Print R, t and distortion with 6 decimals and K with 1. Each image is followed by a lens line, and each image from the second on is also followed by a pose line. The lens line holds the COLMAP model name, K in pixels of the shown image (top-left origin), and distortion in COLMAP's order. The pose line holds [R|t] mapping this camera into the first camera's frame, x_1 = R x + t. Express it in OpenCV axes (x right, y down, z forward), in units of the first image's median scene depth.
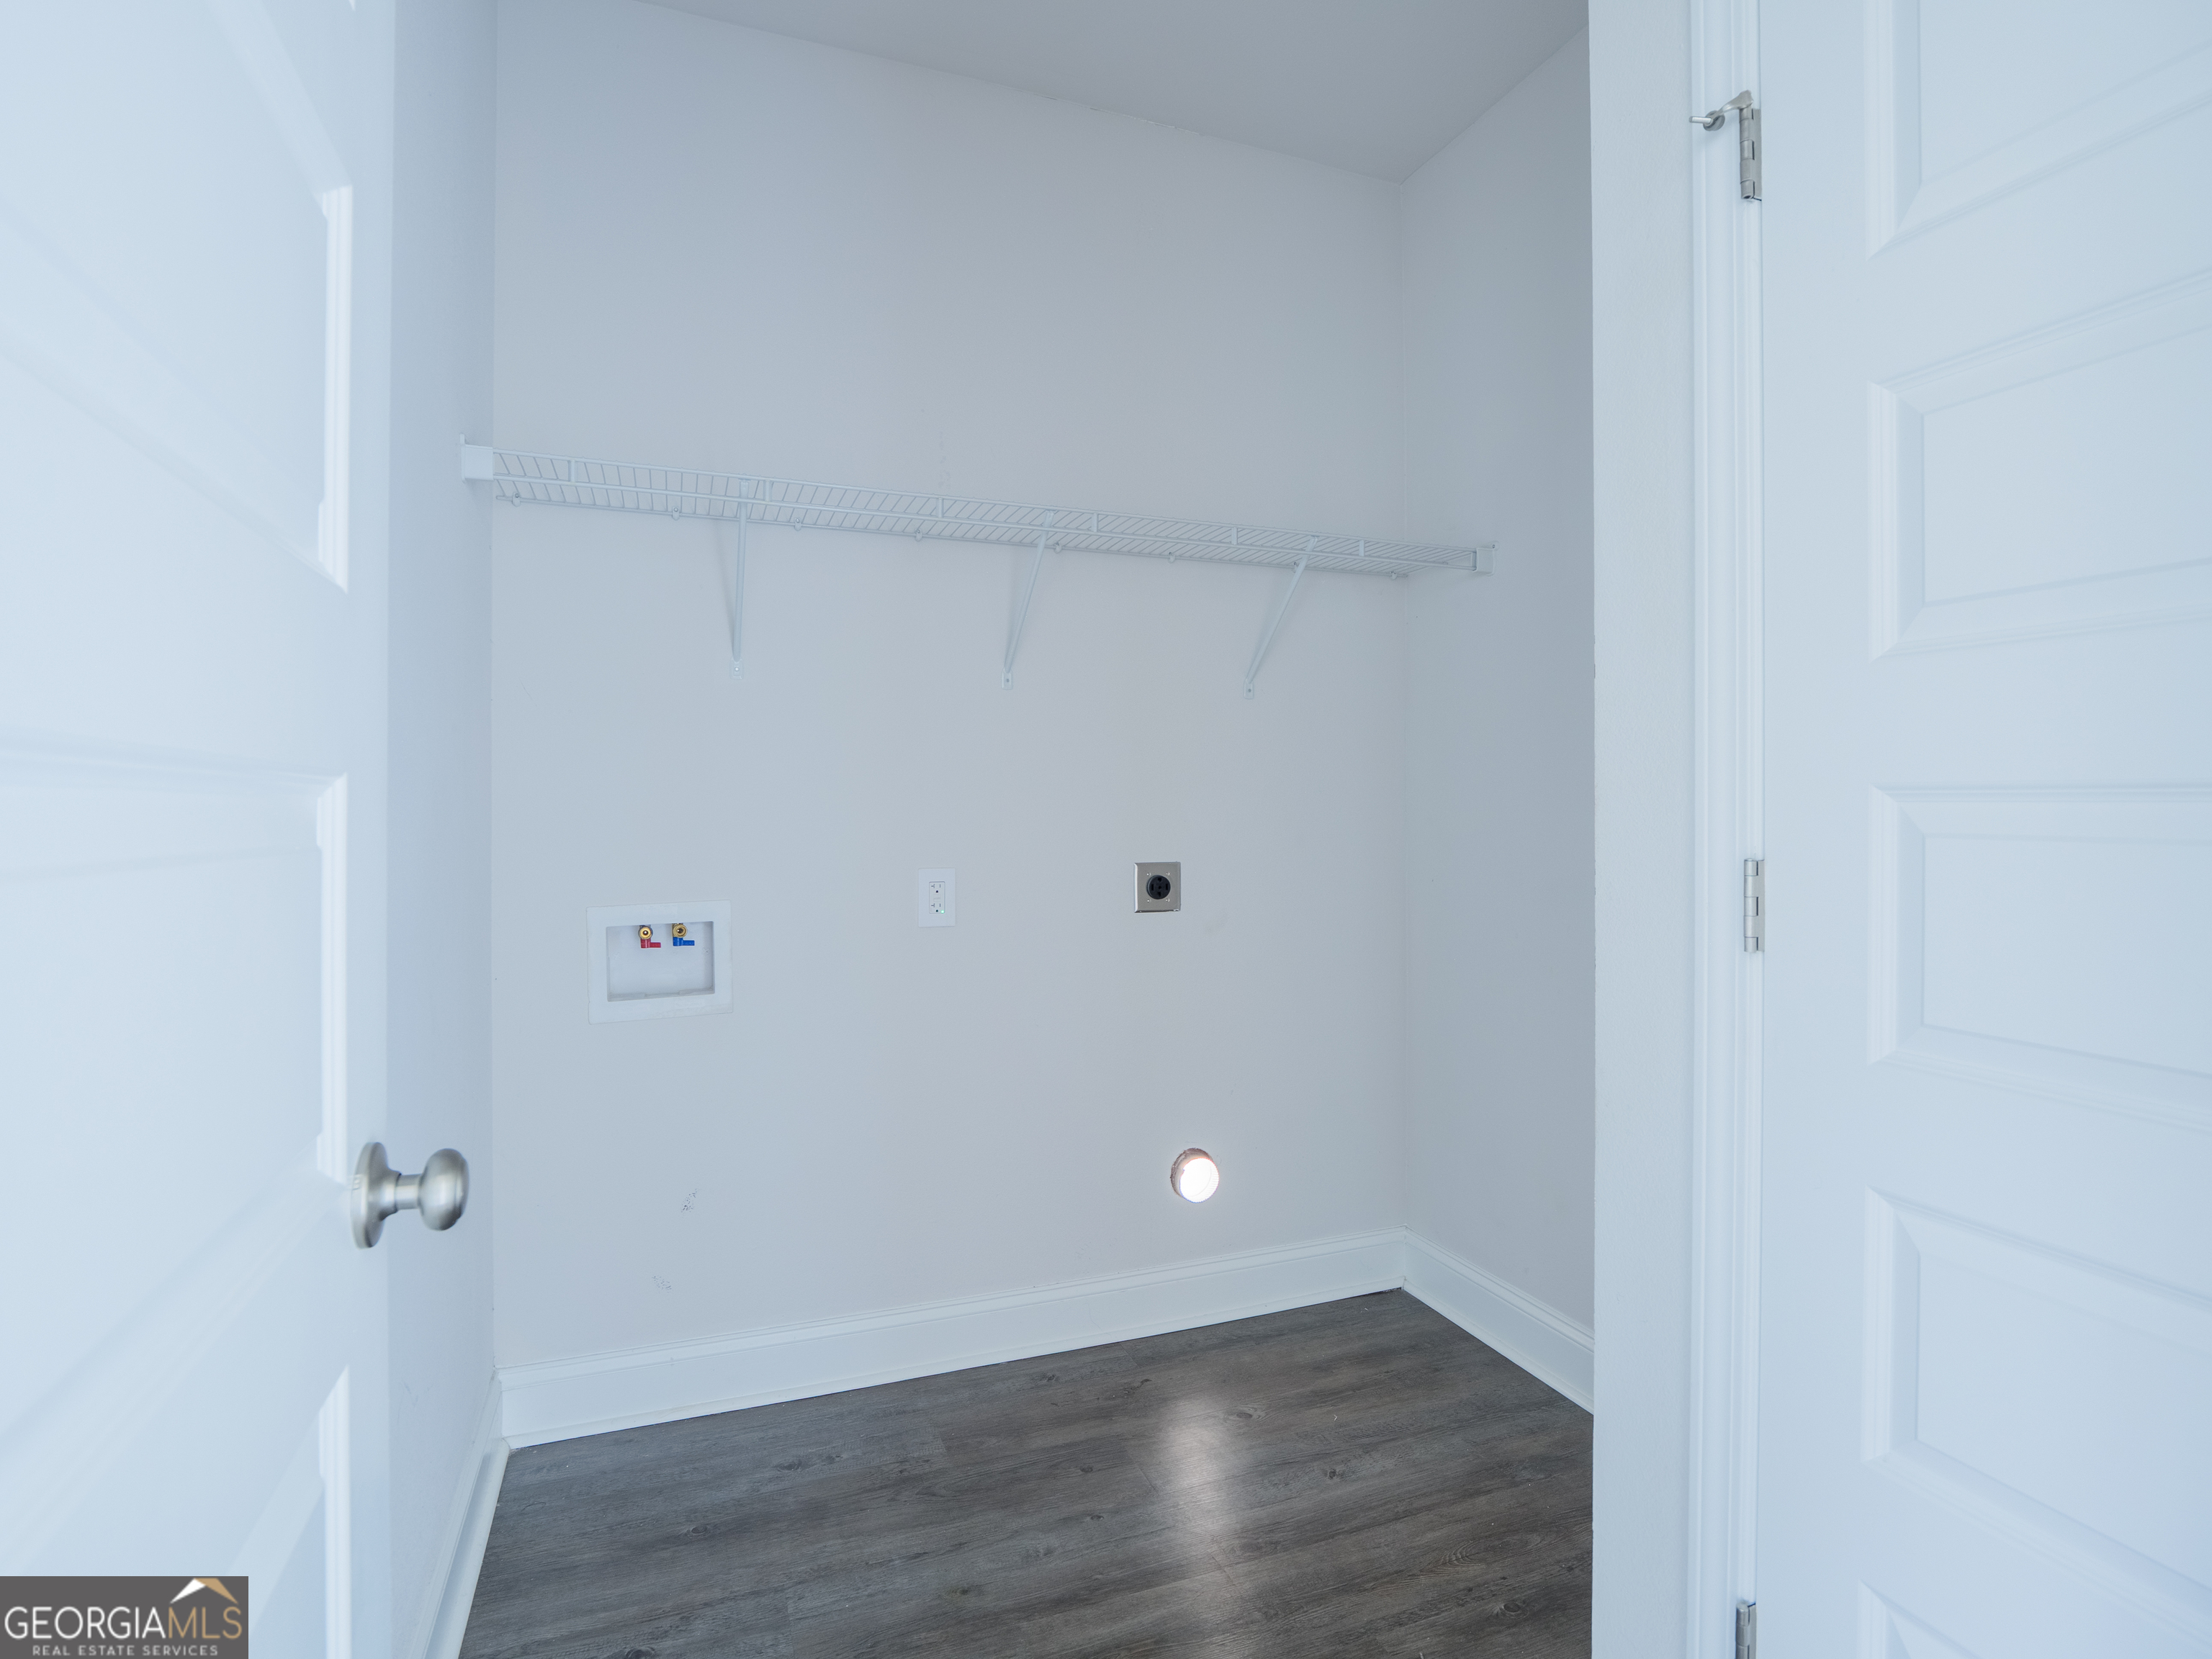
lens RADIAL K [[1100.5, 0, 1347.6], [0, 1100.5, 564.6], [0, 0, 1]] dist [-0.010250, -0.005647]
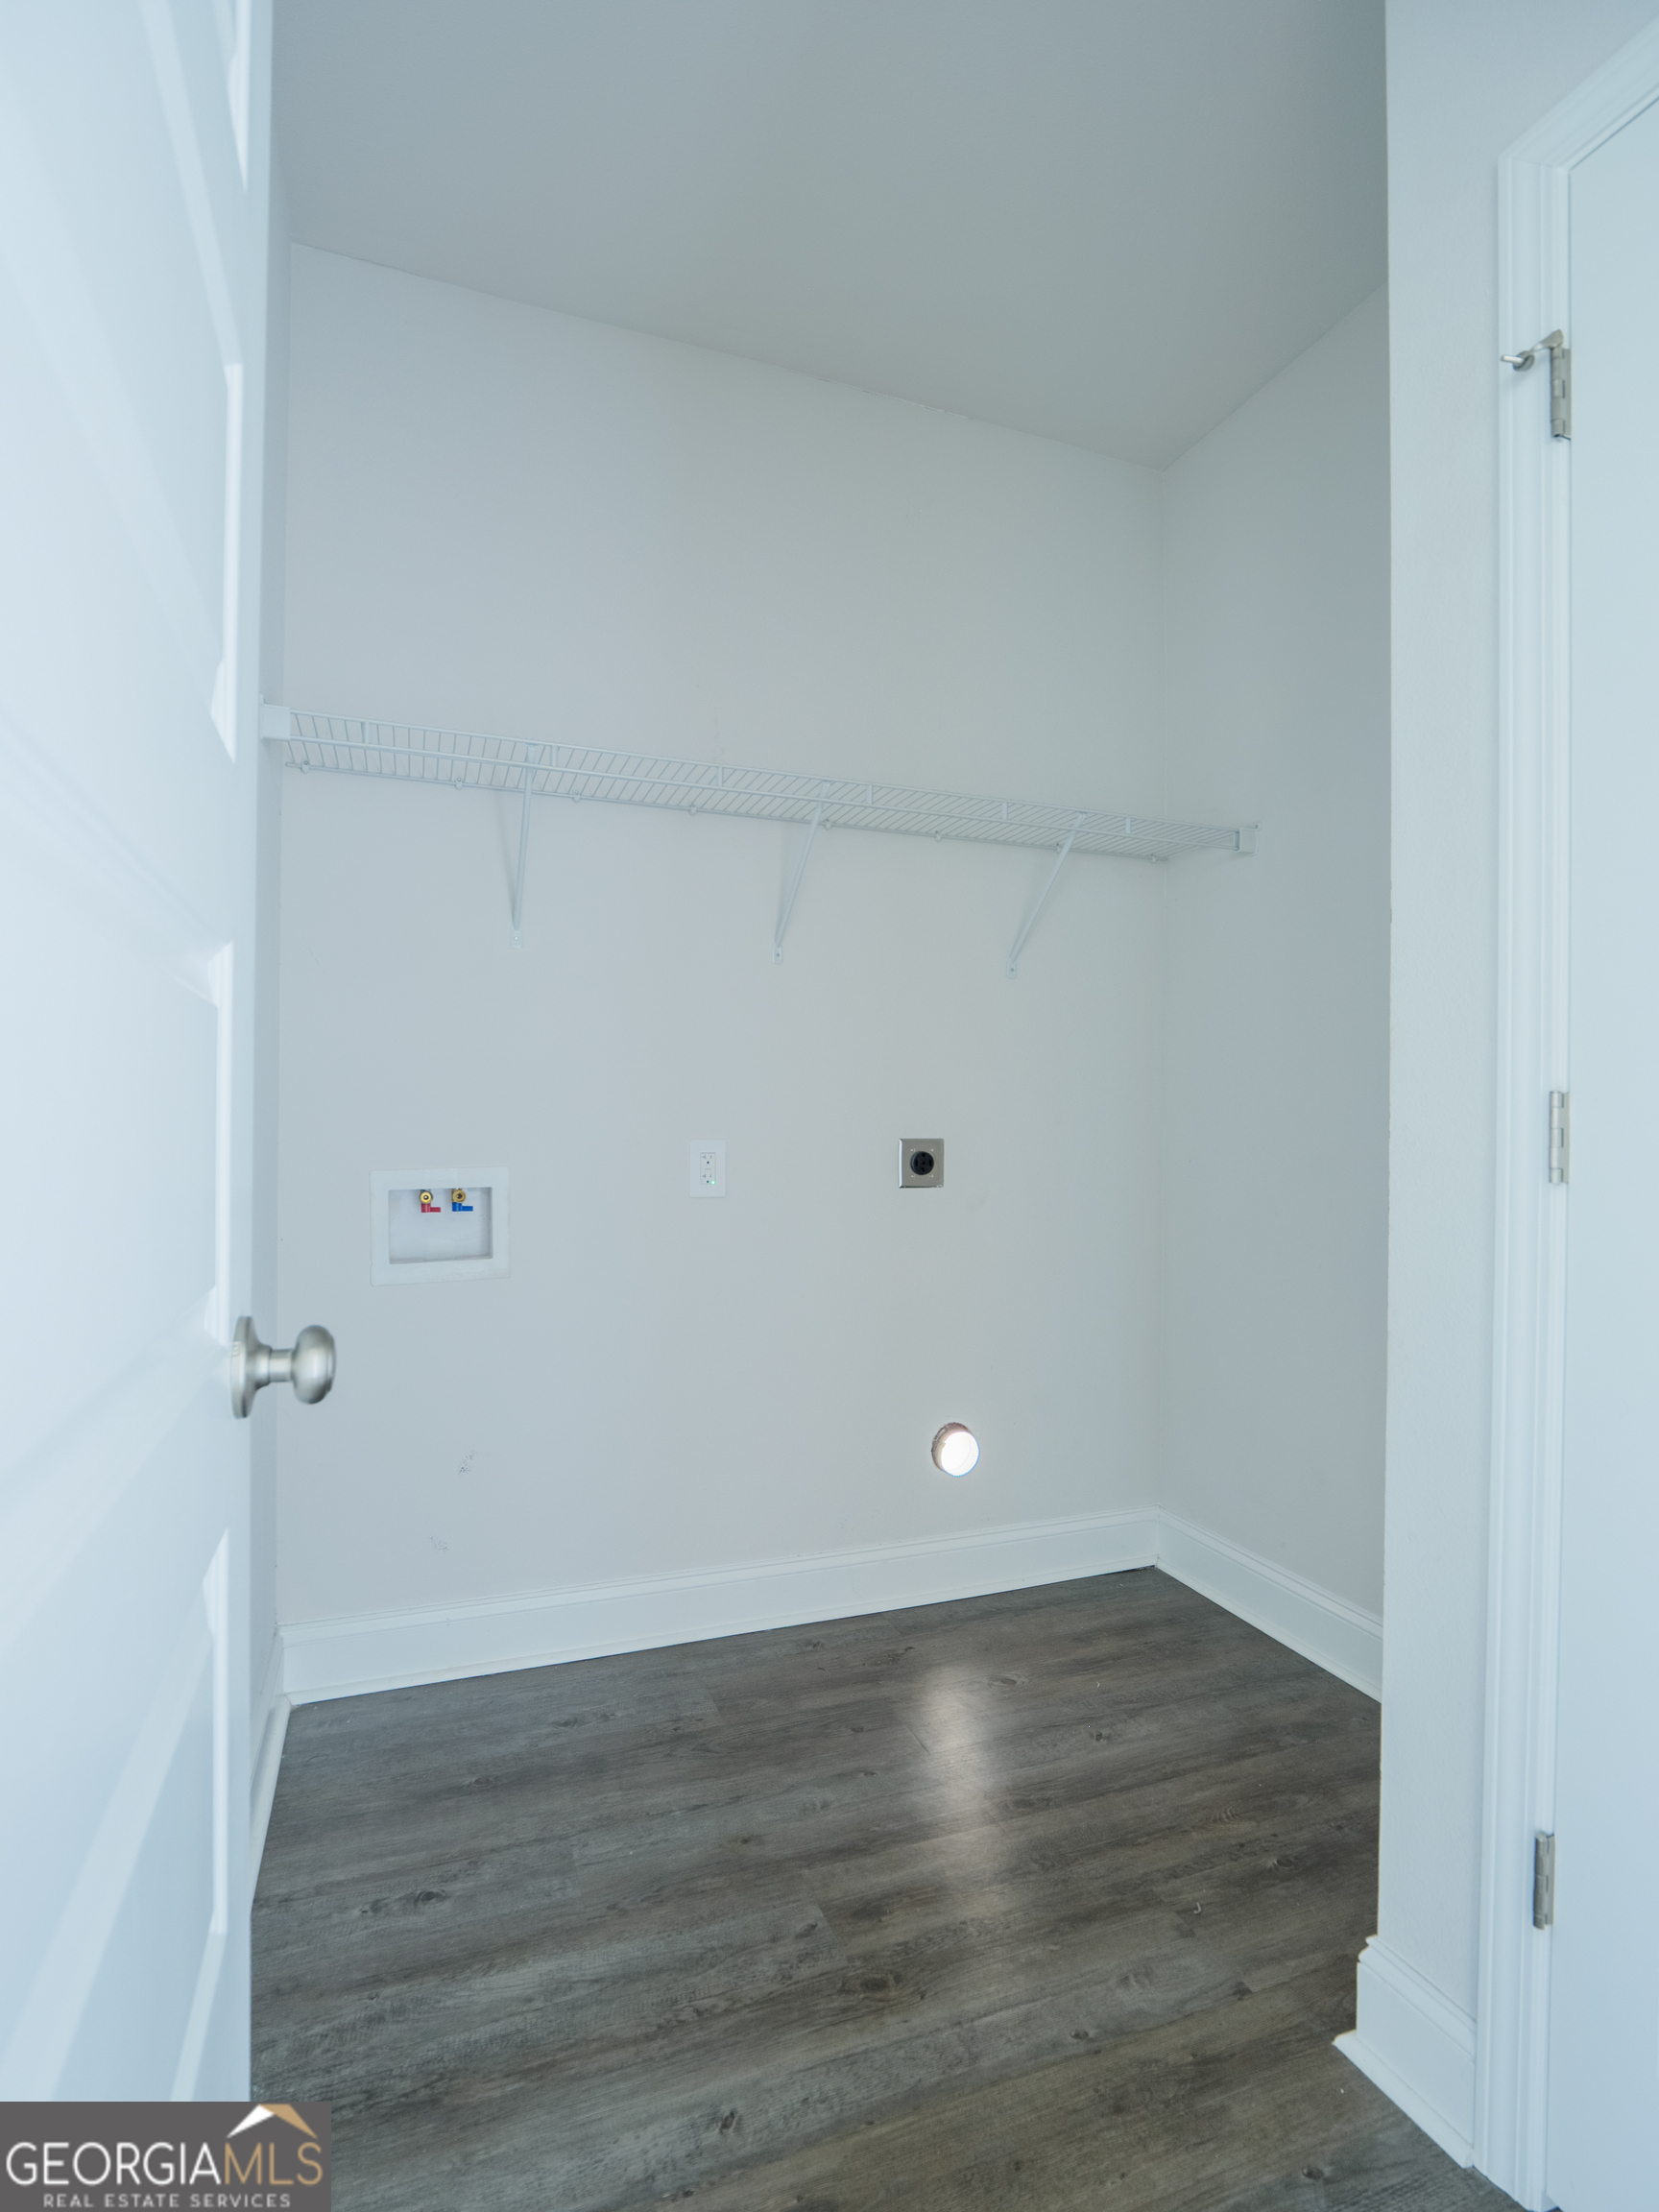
lens RADIAL K [[1100.5, 0, 800.7], [0, 1100.5, 1137.8], [0, 0, 1]] dist [-0.010250, -0.005647]
pose [[0.999877, 0.004304, -0.015073, -0.281957], [-0.004167, 0.999950, 0.009123, 0.273991], [0.015111, -0.009059, 0.999845, -0.017044]]
